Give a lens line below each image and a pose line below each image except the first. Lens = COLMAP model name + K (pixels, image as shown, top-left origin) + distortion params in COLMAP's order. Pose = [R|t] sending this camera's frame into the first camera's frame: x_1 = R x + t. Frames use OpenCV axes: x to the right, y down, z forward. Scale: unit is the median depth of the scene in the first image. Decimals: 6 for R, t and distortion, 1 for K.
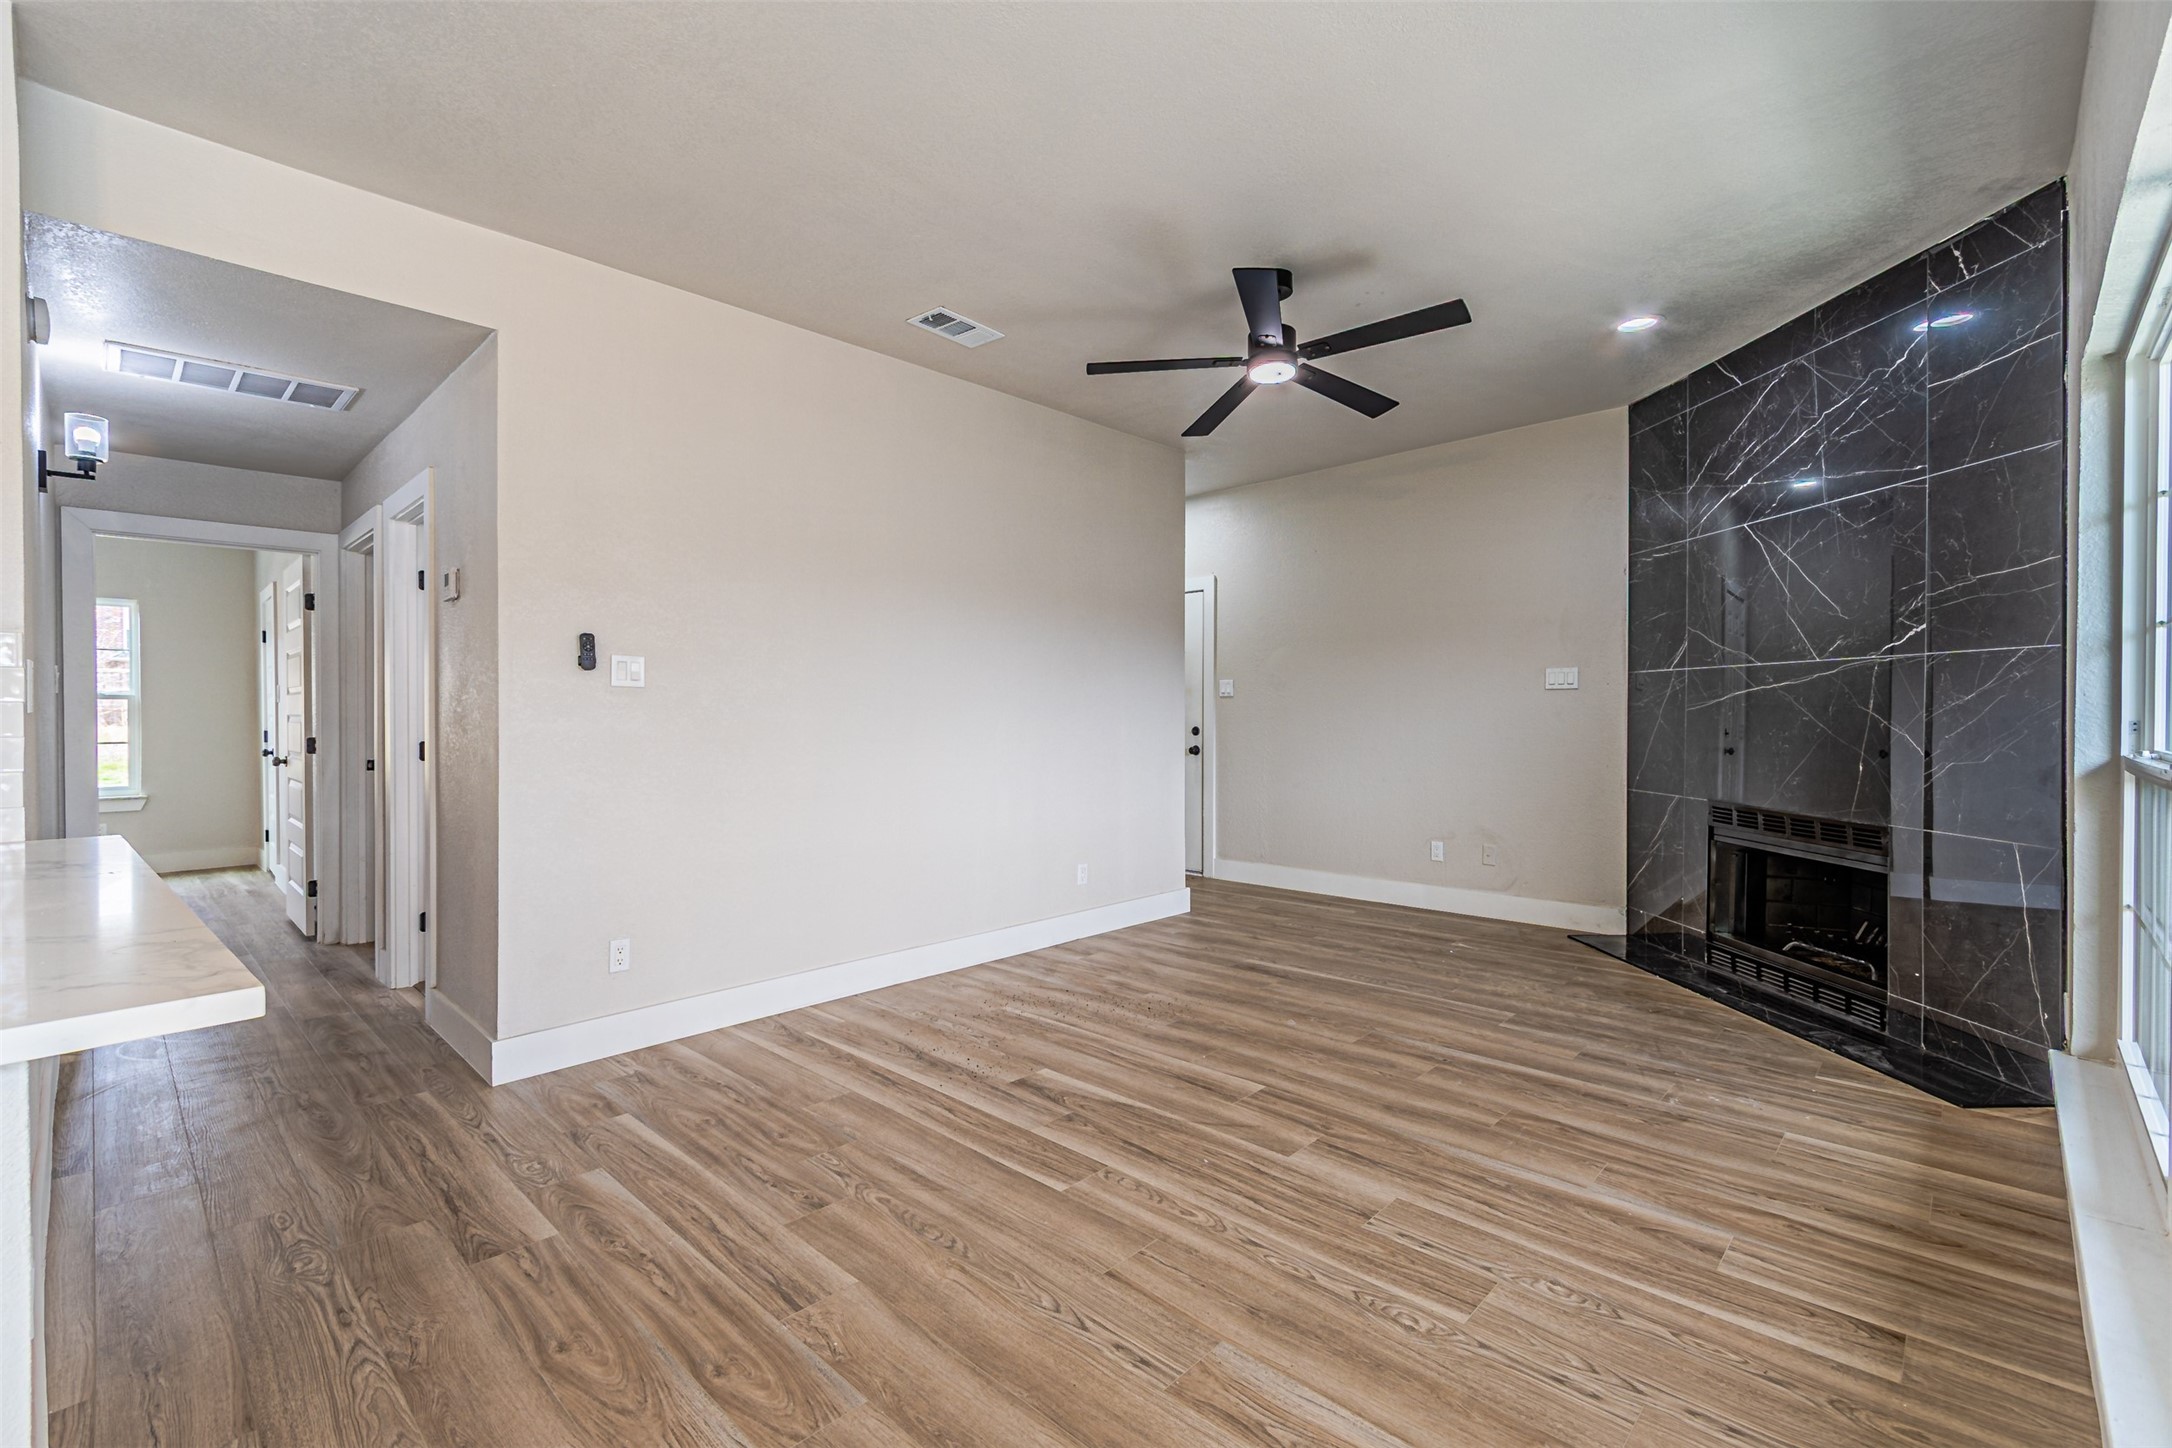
lens RADIAL K [[953.8, 0, 1090.6], [0, 953.8, 722.3], [0, 0, 1]] dist [0.008103, -0.001270]
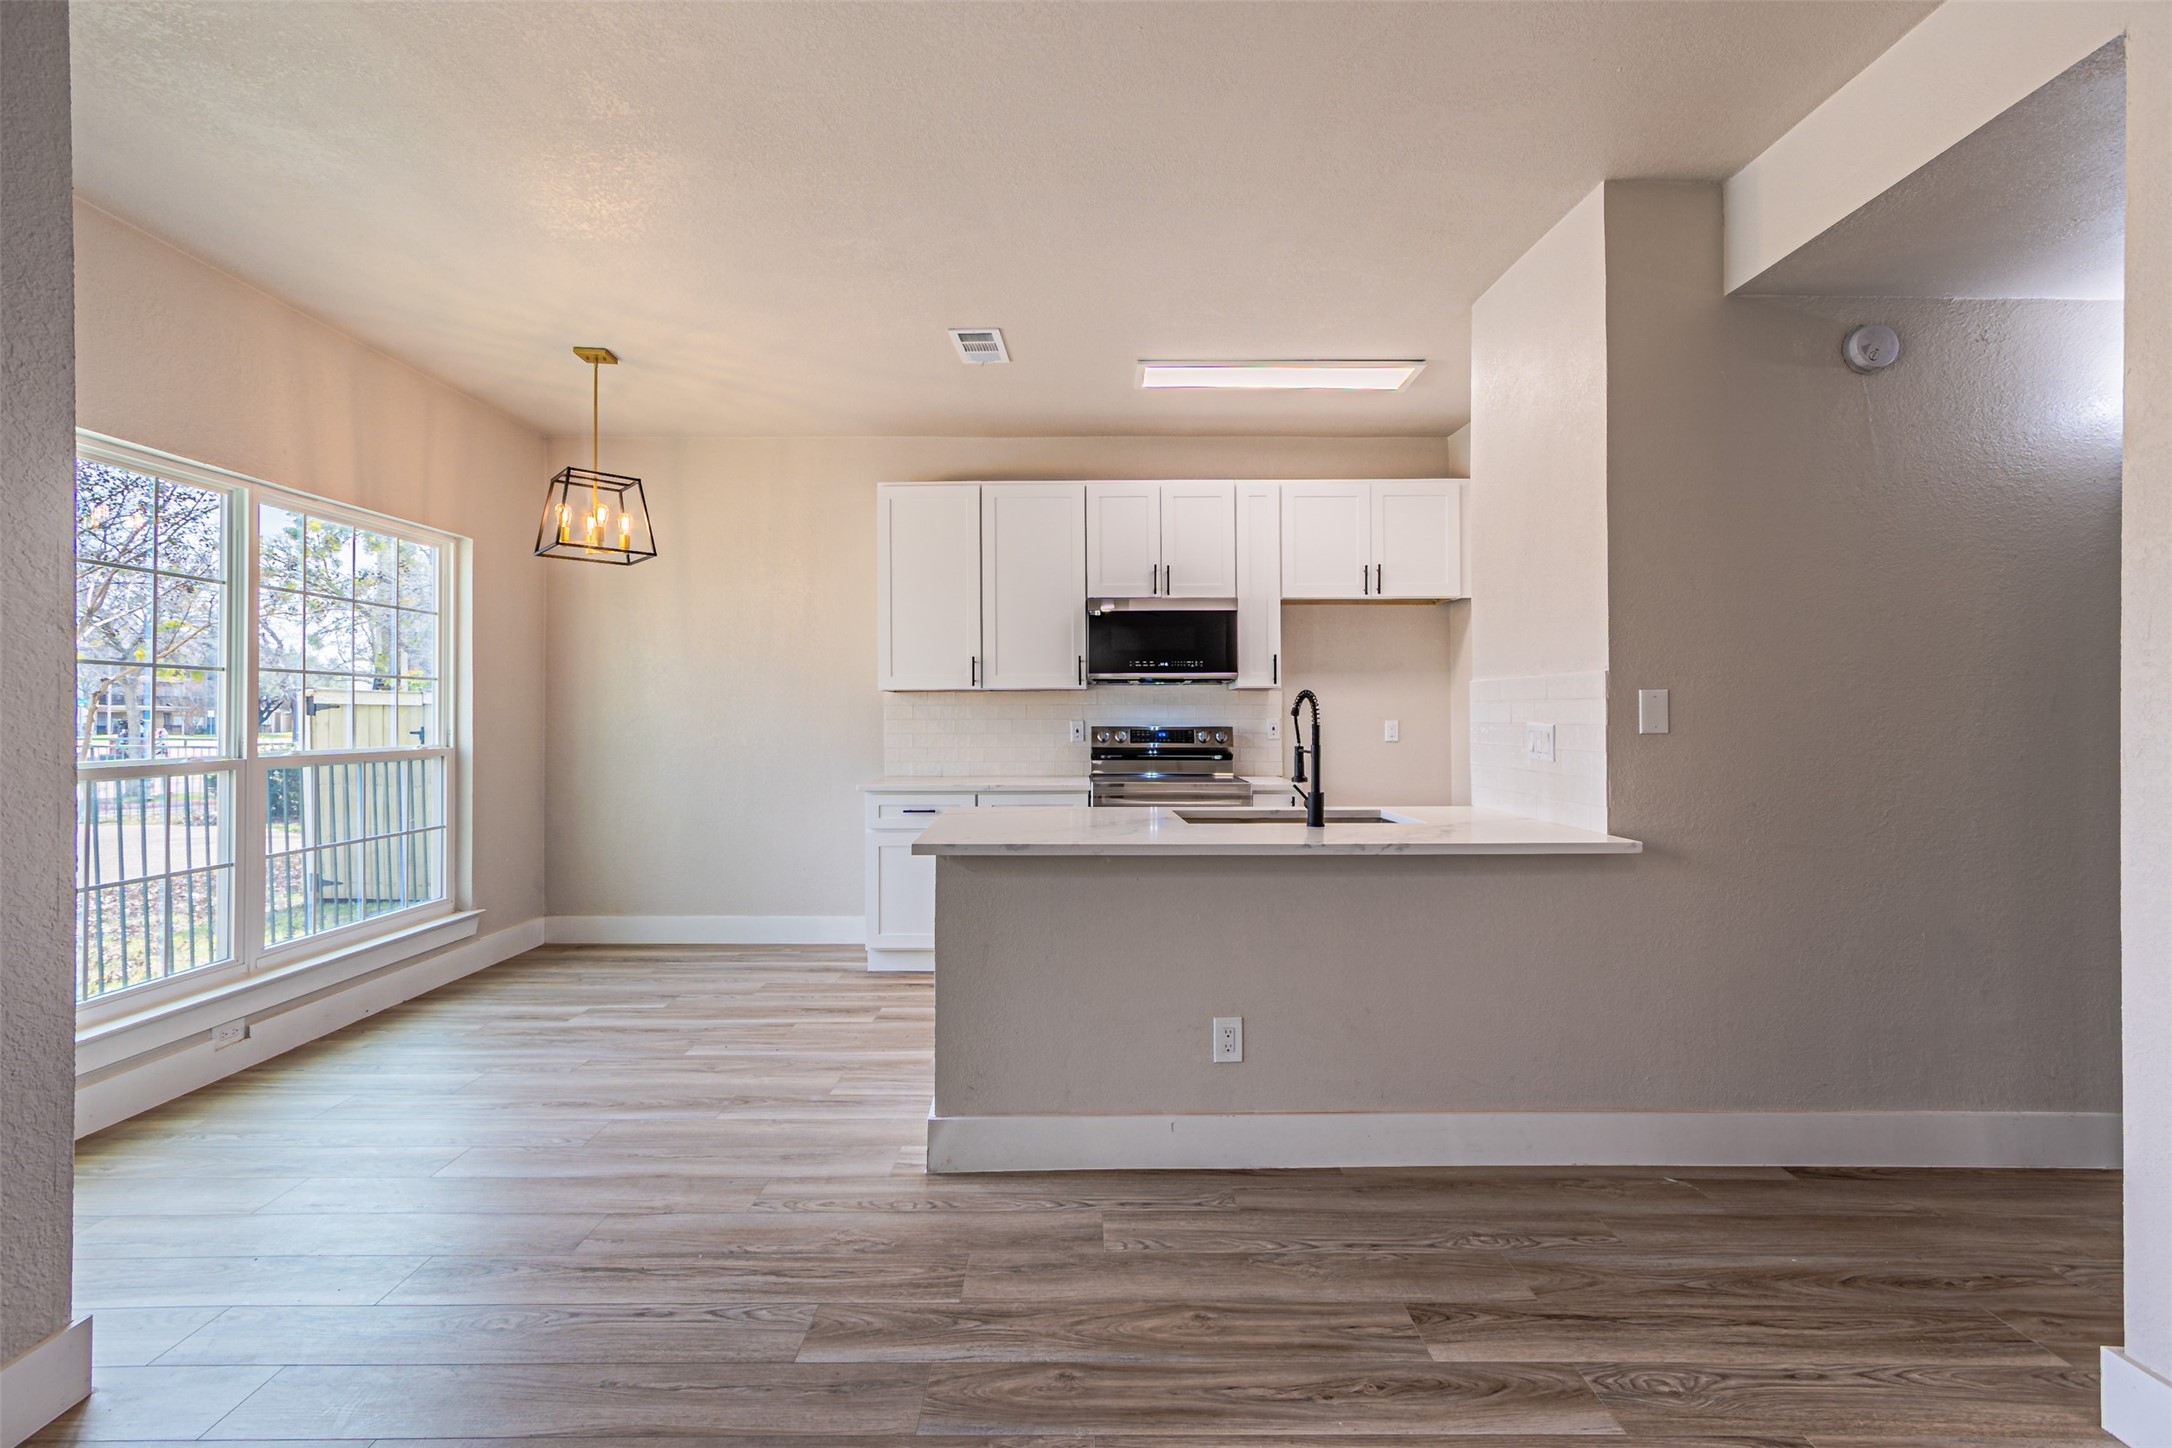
lens RADIAL K [[953.8, 0, 1084.0], [0, 953.8, 707.0], [0, 0, 1]] dist [0.008103, -0.001270]
pose [[-0.730358, -0.003083, -0.683058, 0.177488], [-0.003198, 0.999994, -0.001094, -0.029449], [0.683057, 0.001386, -0.730364, 0.997184]]
